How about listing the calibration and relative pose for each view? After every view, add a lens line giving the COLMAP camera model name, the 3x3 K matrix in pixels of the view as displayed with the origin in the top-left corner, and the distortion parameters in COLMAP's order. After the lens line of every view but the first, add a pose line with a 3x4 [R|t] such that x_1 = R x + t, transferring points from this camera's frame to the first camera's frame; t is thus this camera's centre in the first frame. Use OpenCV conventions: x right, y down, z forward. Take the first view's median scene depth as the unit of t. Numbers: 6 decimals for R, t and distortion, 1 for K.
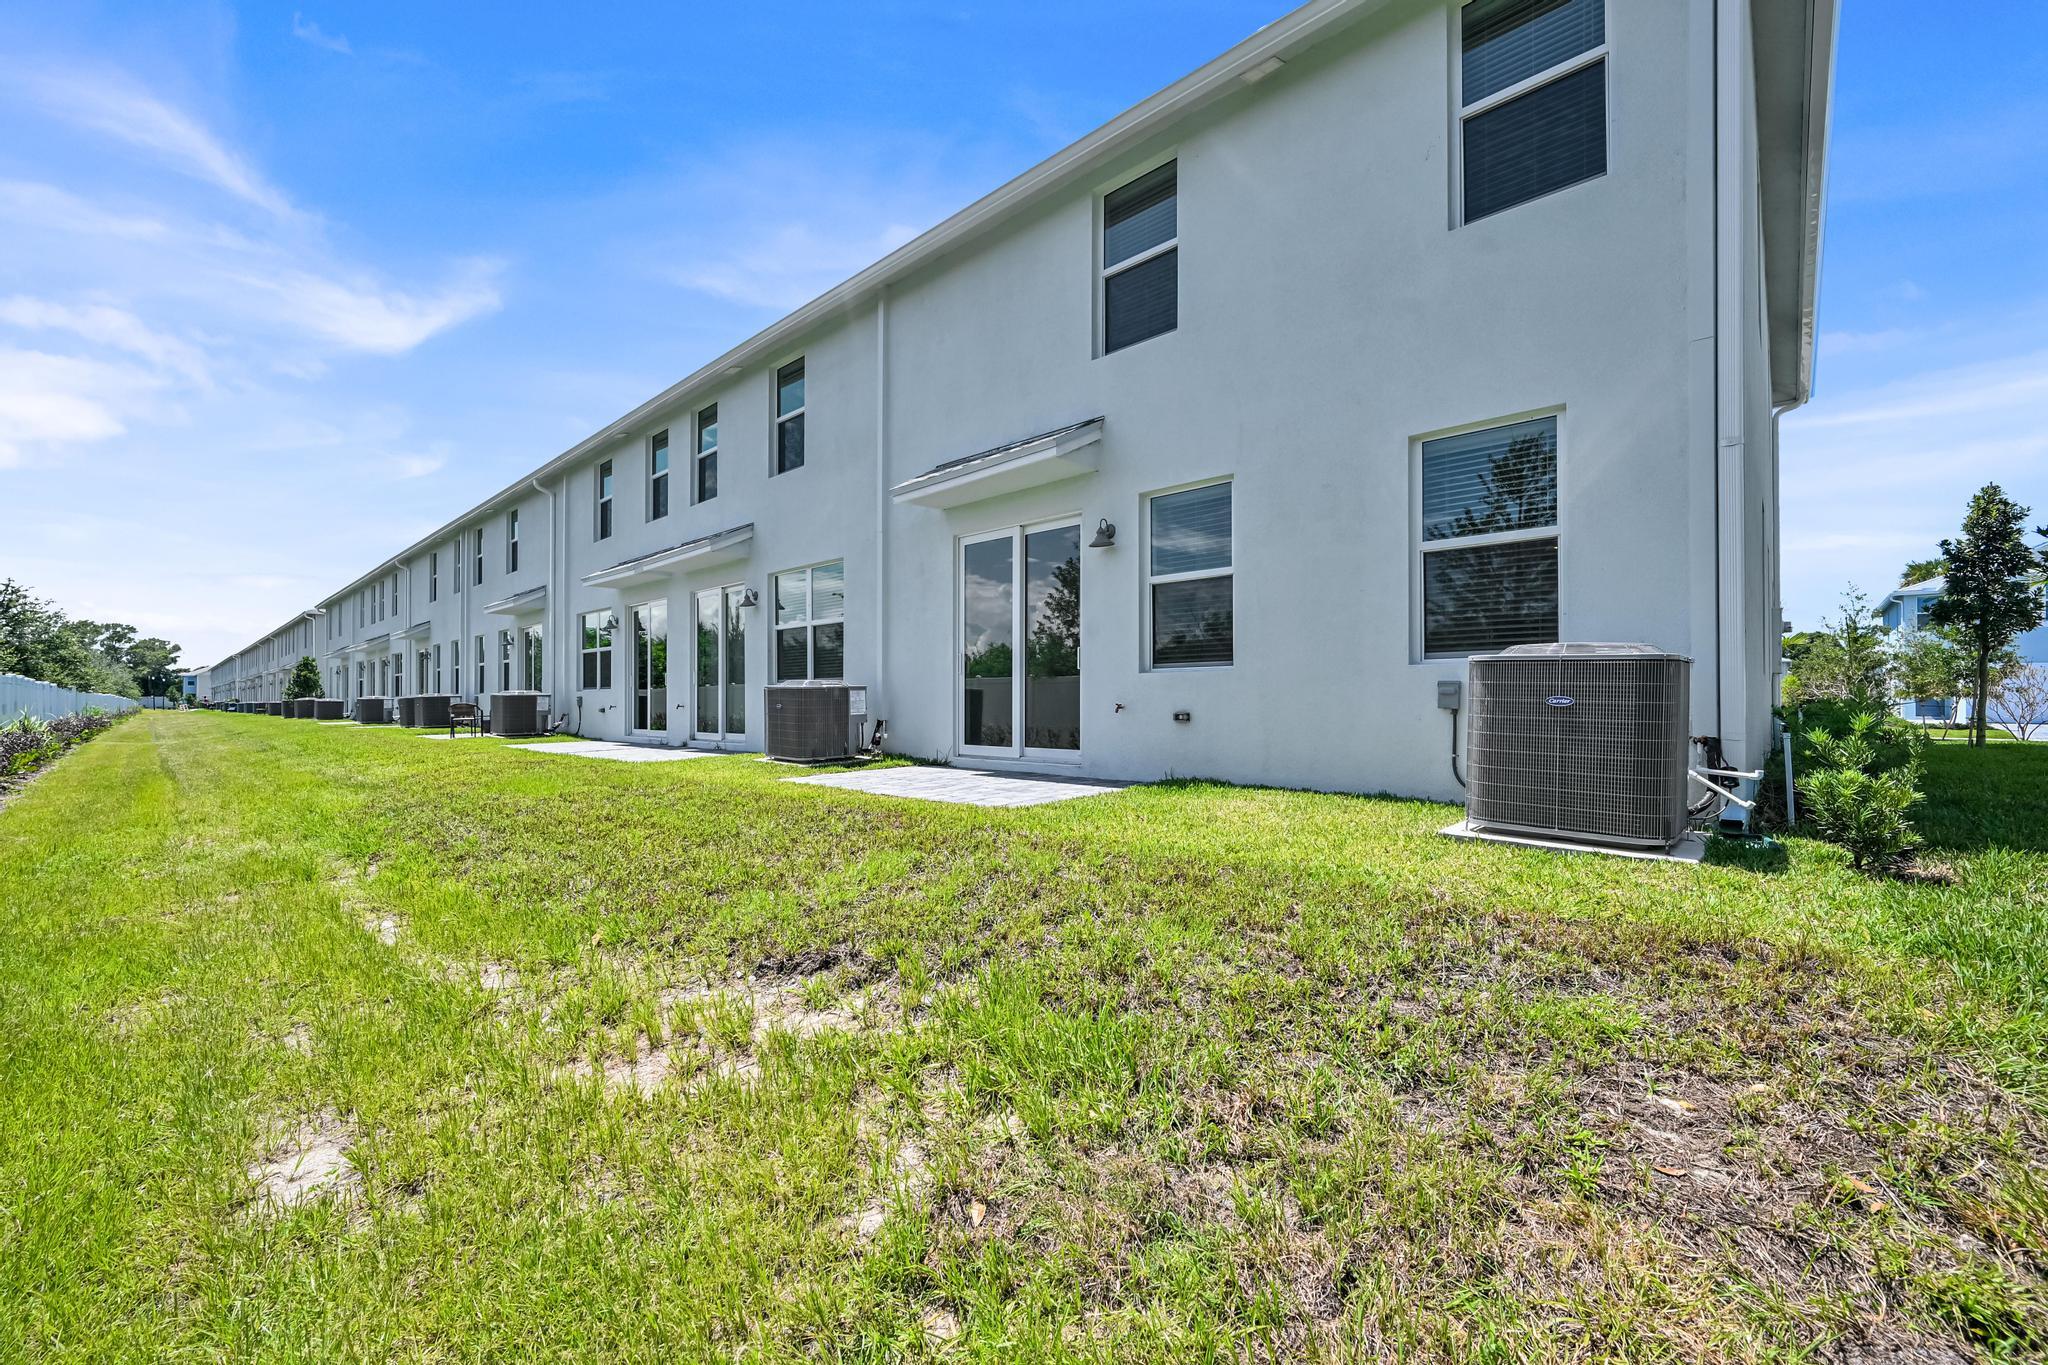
lens RADIAL K [[823.3, 0, 1010.7], [0, 823.3, 683.6], [0, 0, 1]] dist [0.003720, -0.000079]
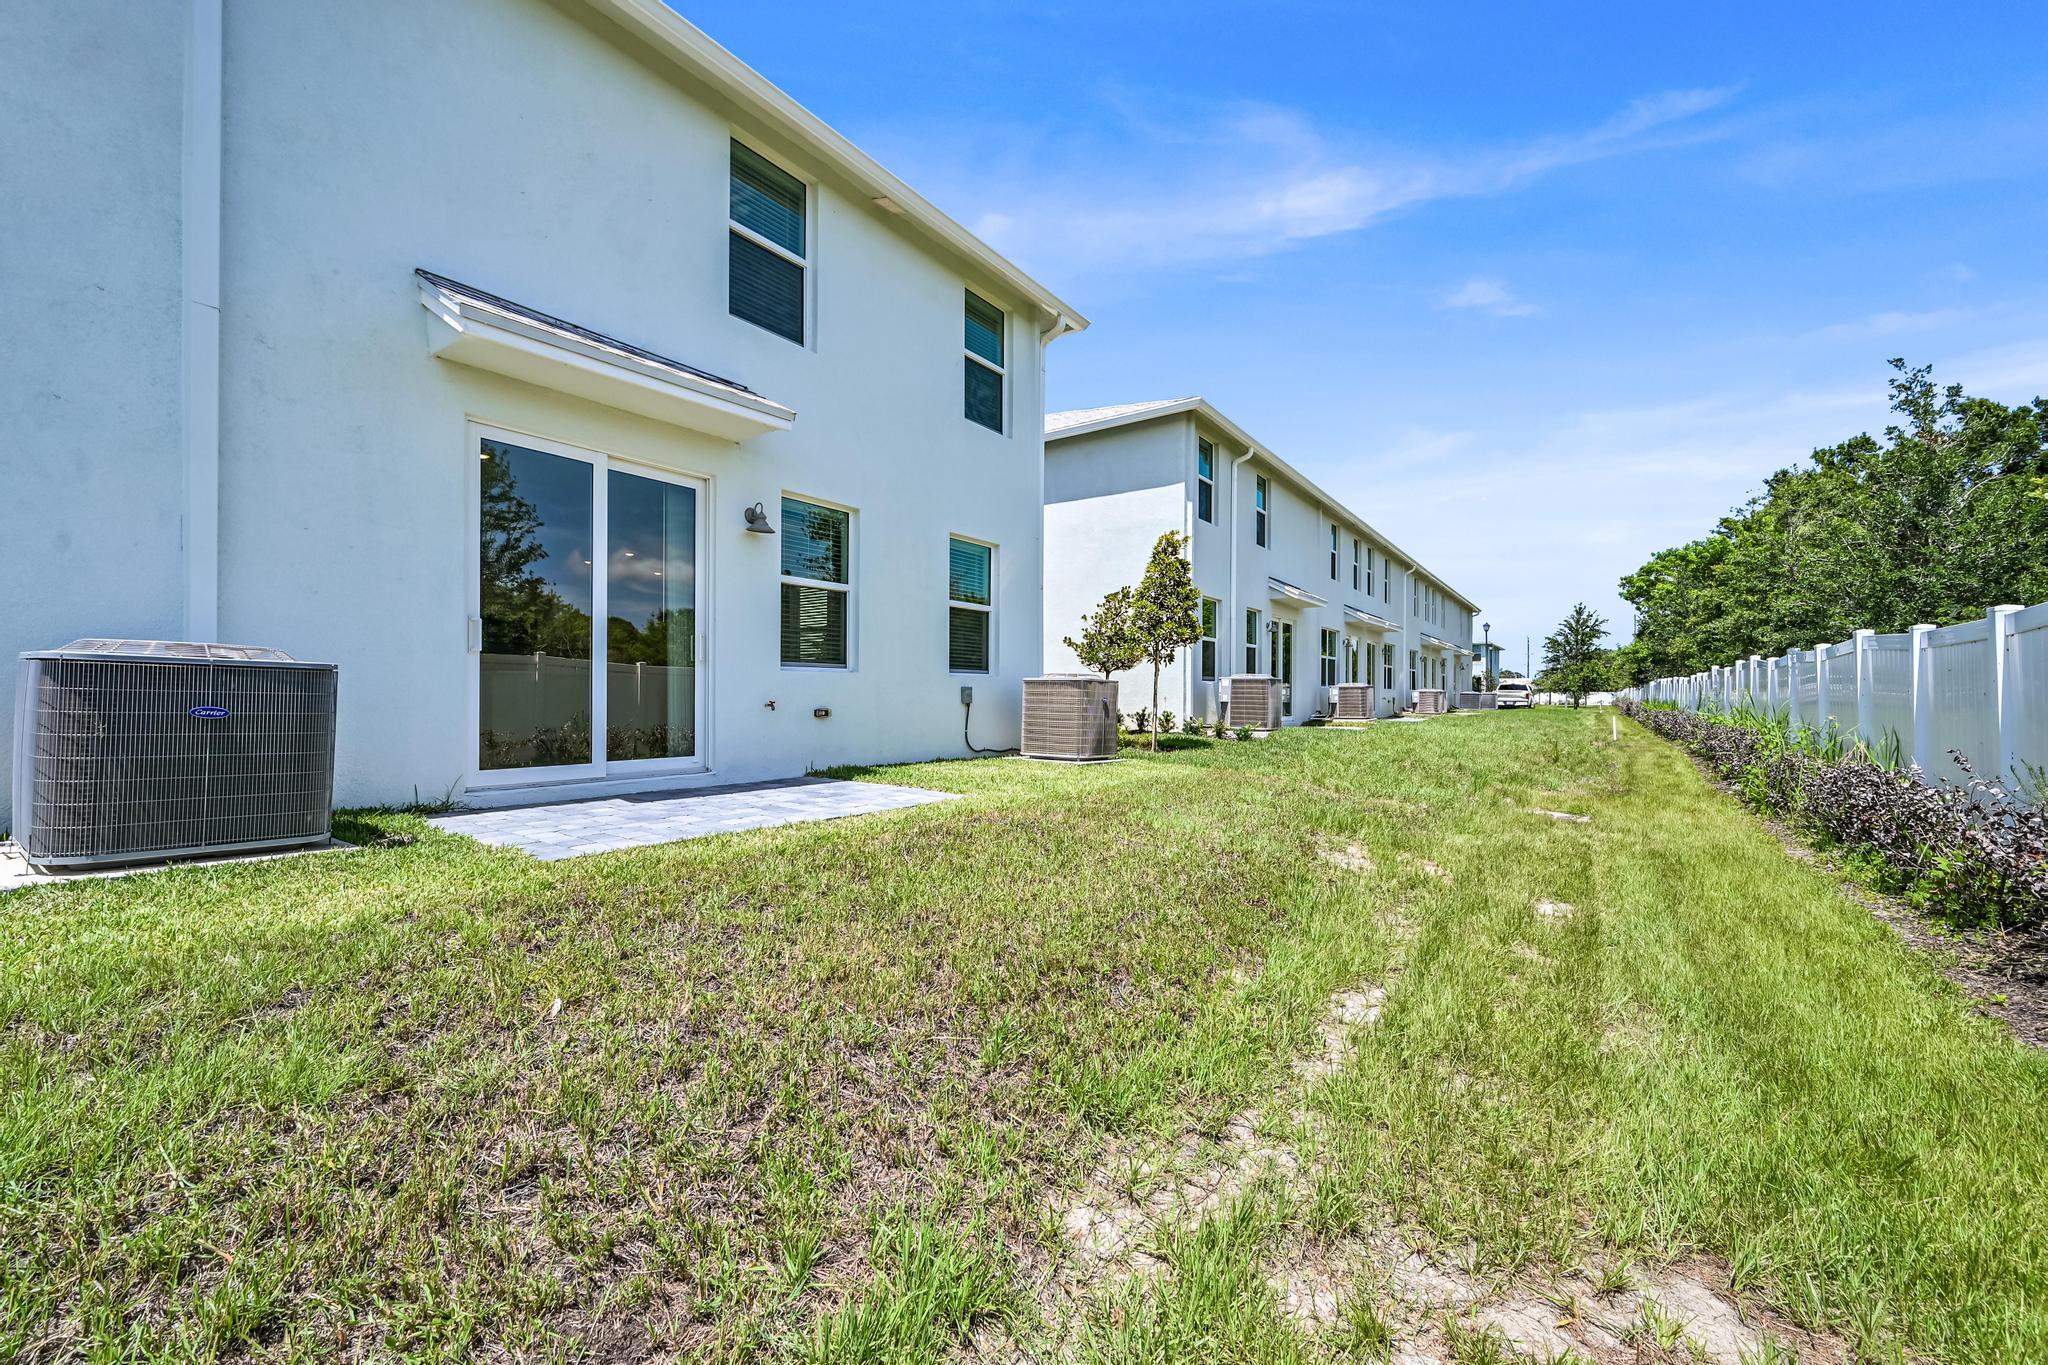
lens RADIAL K [[823.3, 0, 1001.9], [0, 823.3, 685.6], [0, 0, 1]] dist [0.003720, -0.000079]
pose [[-0.132428, 0.013563, 0.991100, -0.820450], [-0.024057, 0.999568, -0.016893, 0.015497], [-0.990901, -0.026080, -0.132044, 0.821571]]
